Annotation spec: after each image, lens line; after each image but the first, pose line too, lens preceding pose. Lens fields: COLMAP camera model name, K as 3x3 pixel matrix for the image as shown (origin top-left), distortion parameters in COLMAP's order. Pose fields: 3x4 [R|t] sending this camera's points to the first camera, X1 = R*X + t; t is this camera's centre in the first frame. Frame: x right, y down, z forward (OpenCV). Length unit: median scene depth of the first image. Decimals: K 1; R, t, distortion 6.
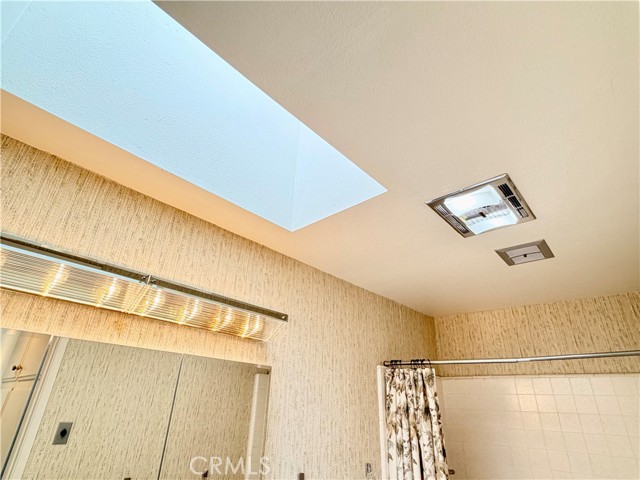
lens RADIAL K [[344.5, 0, 320.5], [0, 344.5, 242.1], [0, 0, 1]] dist [0.002439, 0.000447]
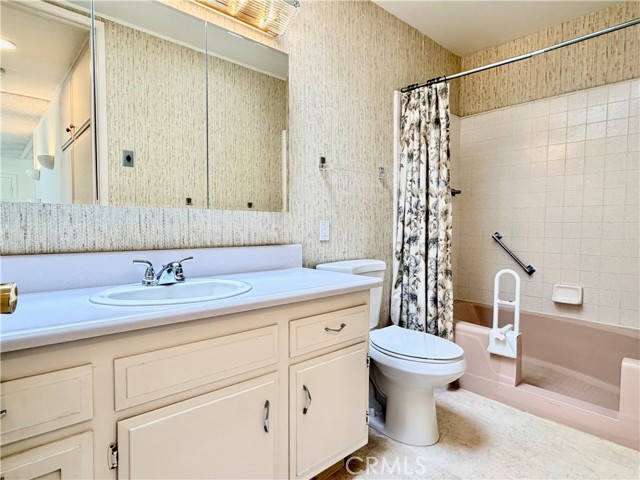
lens RADIAL K [[363.2, 0, 321.0], [0, 363.2, 240.6], [0, 0, 1]] dist [0.005030, -0.000940]
pose [[0.995400, -0.025734, -0.092284, 0.037377], [0.066328, 0.880180, 0.469983, 0.247043], [0.069132, -0.473942, 0.877838, -0.206599]]
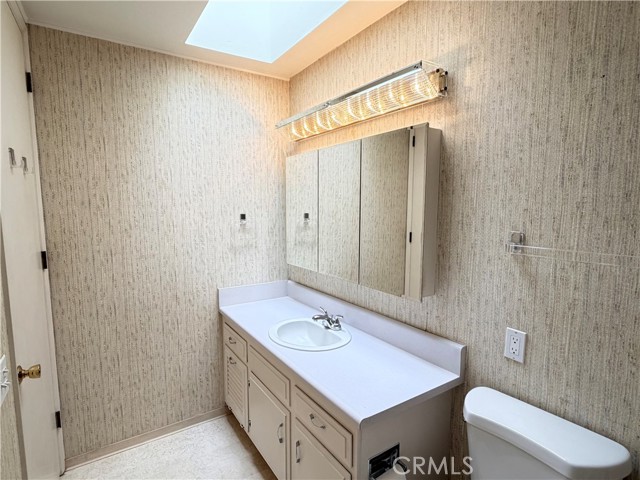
lens RADIAL K [[344.5, 0, 319.1], [0, 344.5, 243.1], [0, 0, 1]] dist [0.002439, 0.000447]
pose [[-0.255008, 0.068360, -0.964520, 0.612255], [0.414732, 0.908818, -0.045238, 0.414686], [0.873480, -0.411554, -0.260107, 0.611815]]
